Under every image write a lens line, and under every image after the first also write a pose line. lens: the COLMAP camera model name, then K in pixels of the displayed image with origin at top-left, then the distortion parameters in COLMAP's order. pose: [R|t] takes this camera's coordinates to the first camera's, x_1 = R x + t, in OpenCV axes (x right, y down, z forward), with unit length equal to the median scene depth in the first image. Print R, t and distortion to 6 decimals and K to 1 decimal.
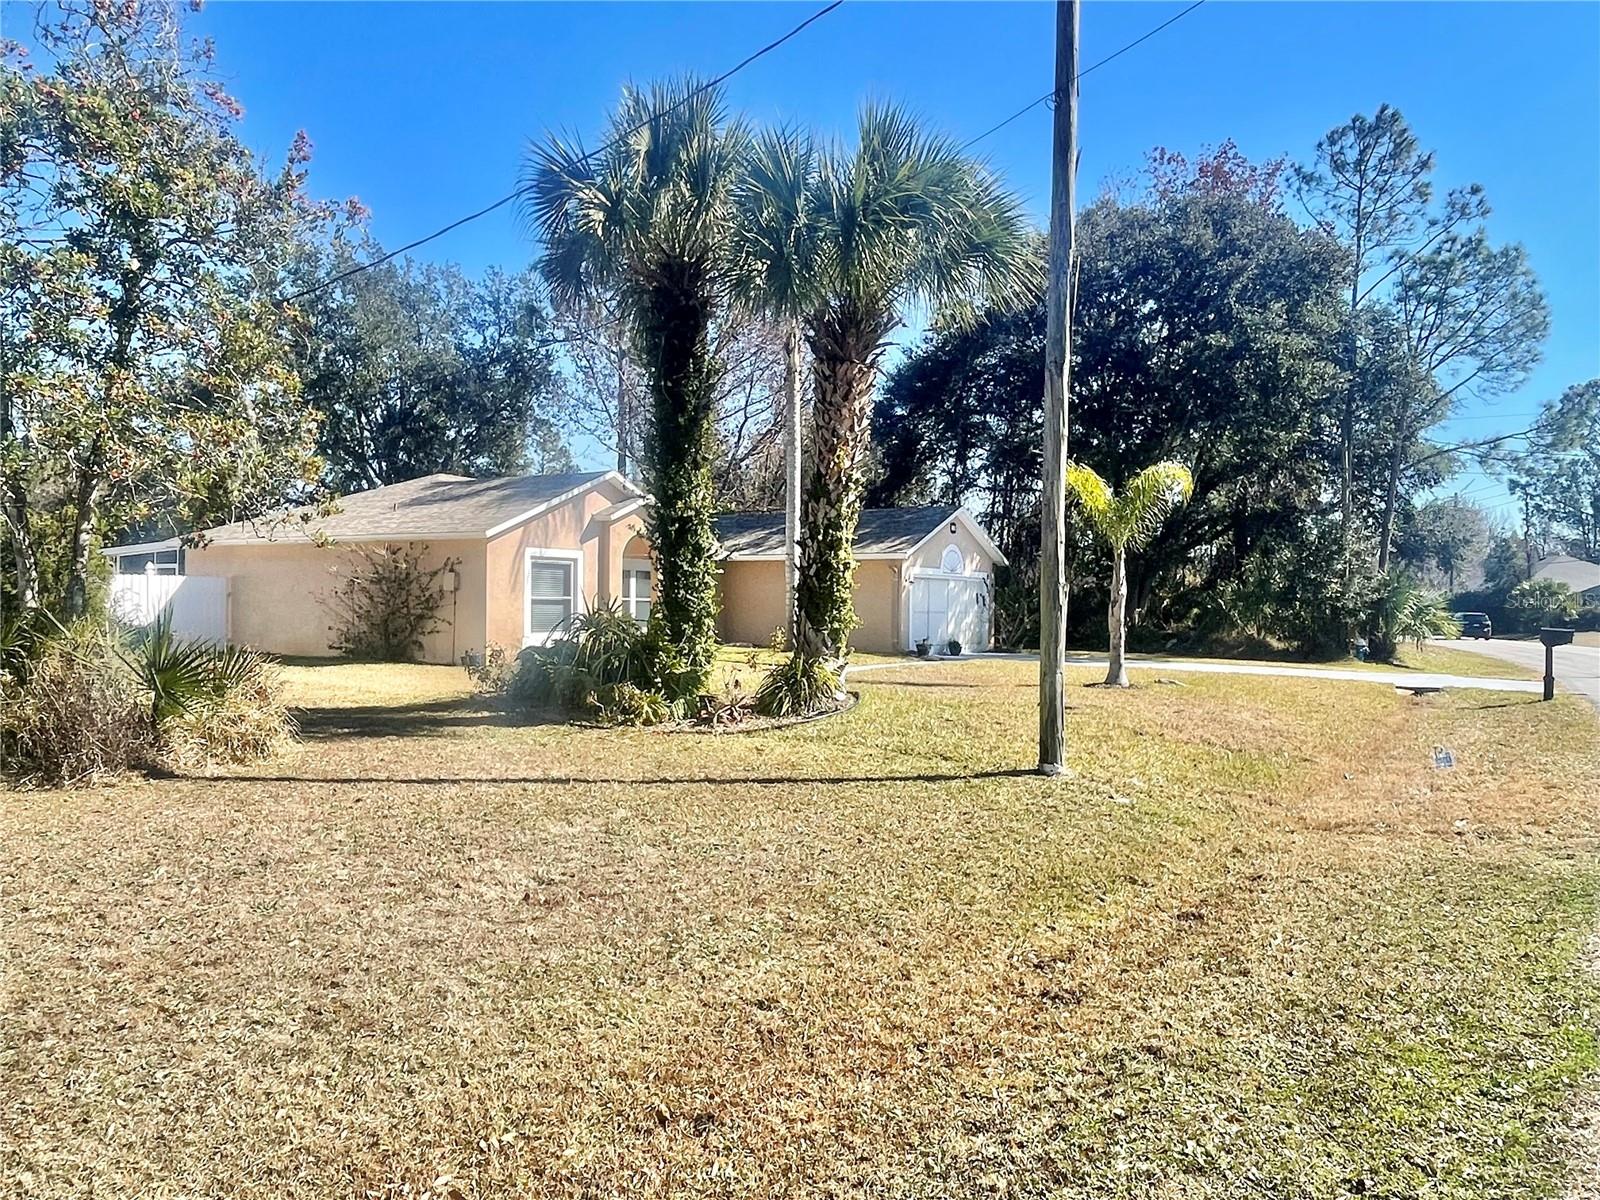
lens RADIAL K [[1158.6, 0, 801.9], [0, 1158.6, 604.5], [0, 0, 1]] dist [-0.003734, -0.001701]
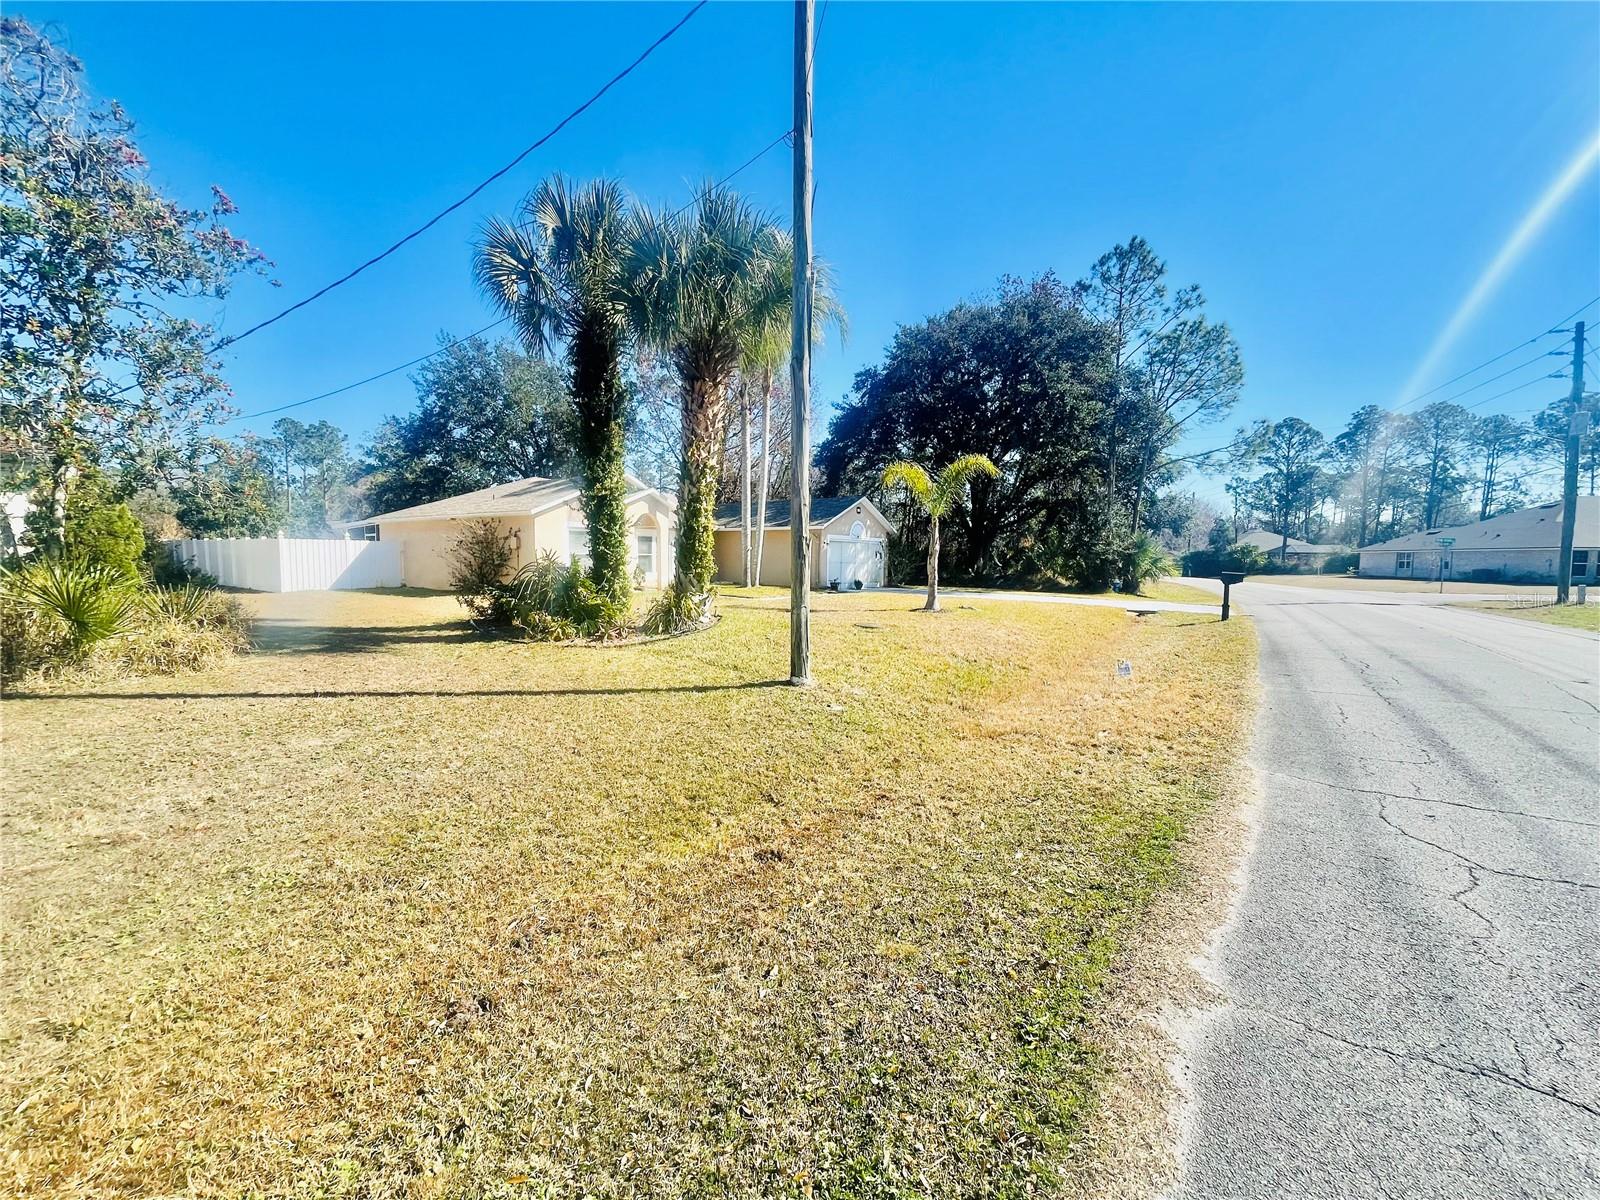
lens RADIAL K [[649.2, 0, 795.5], [0, 649.2, 598.9], [0, 0, 1]] dist [-0.012476, -0.000354]
pose [[0.999161, 0.000414, -0.040947, 0.080364], [0.002075, 0.998152, 0.060731, 0.002169], [0.040896, -0.060765, 0.997314, 0.094200]]
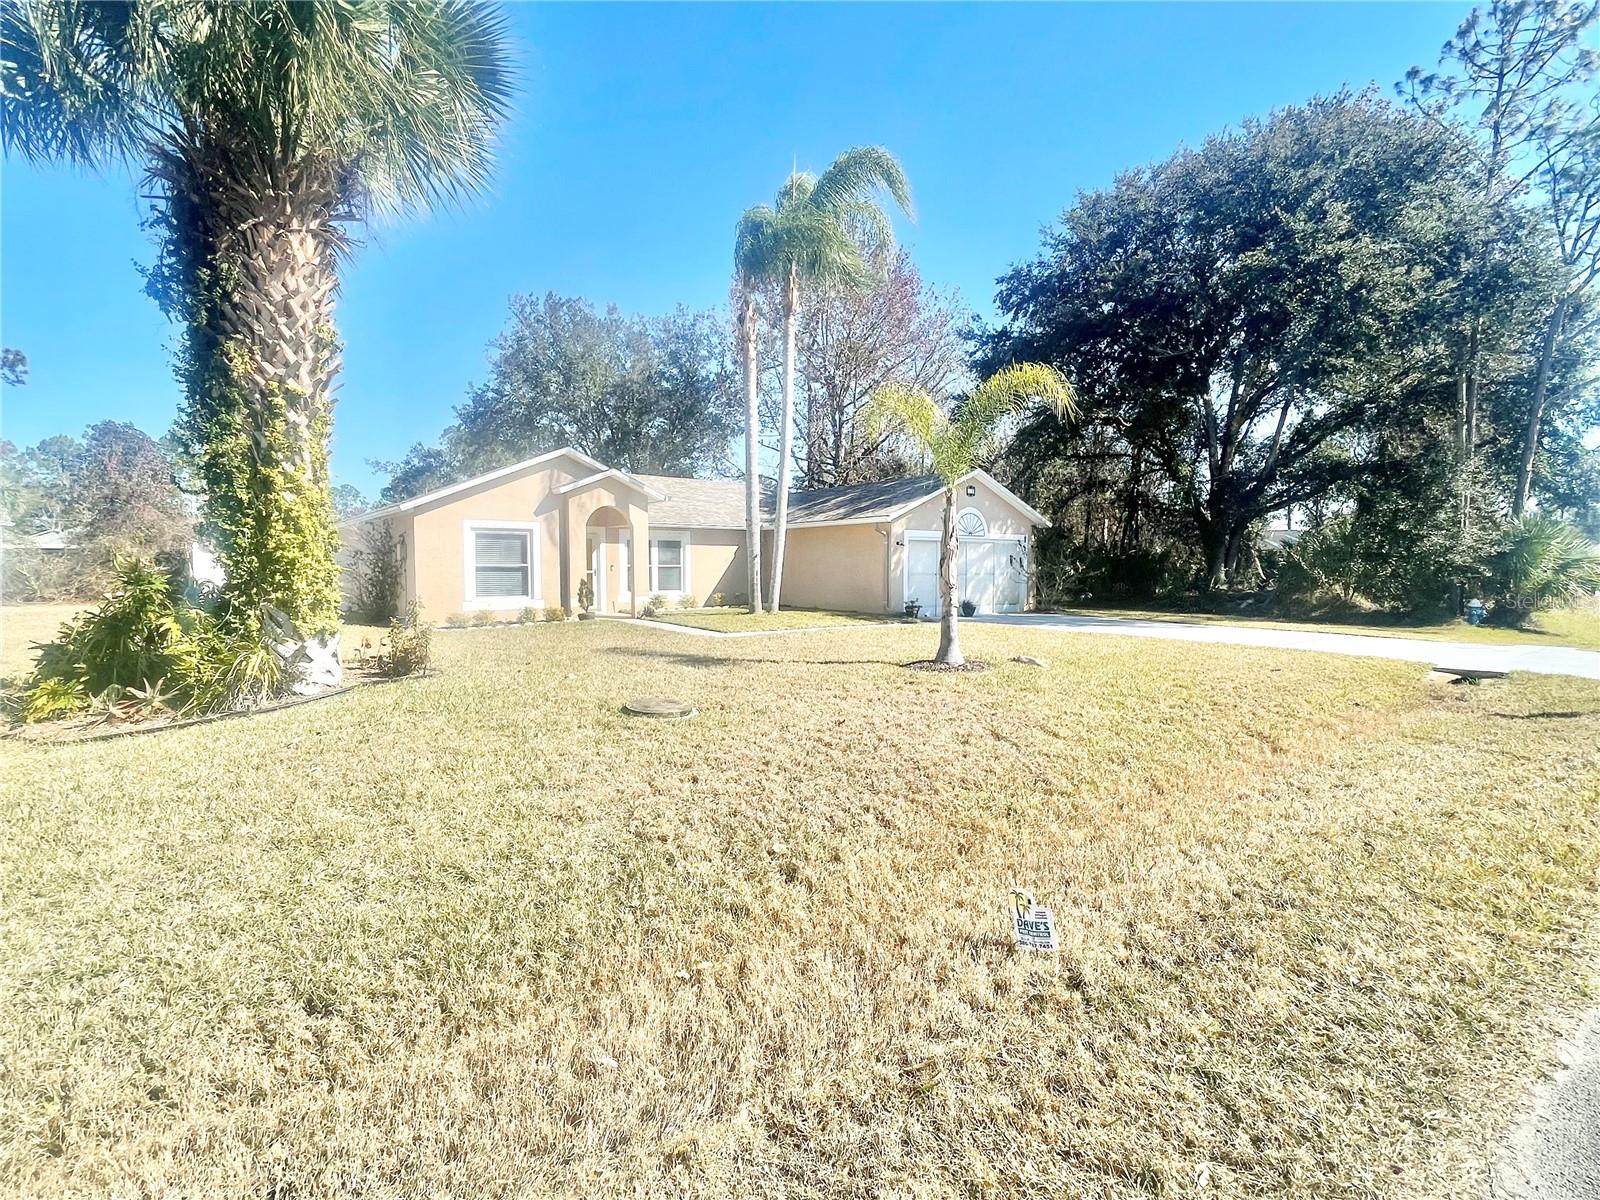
lens RADIAL K [[794.7, 0, 791.1], [0, 794.7, 610.3], [0, 0, 1]] dist [-0.000026, 0.000501]
pose [[0.934664, 0.005408, -0.355491, 0.230315], [0.012178, 0.998811, 0.047215, 0.003393], [0.355324, -0.048459, 0.933486, 0.285368]]
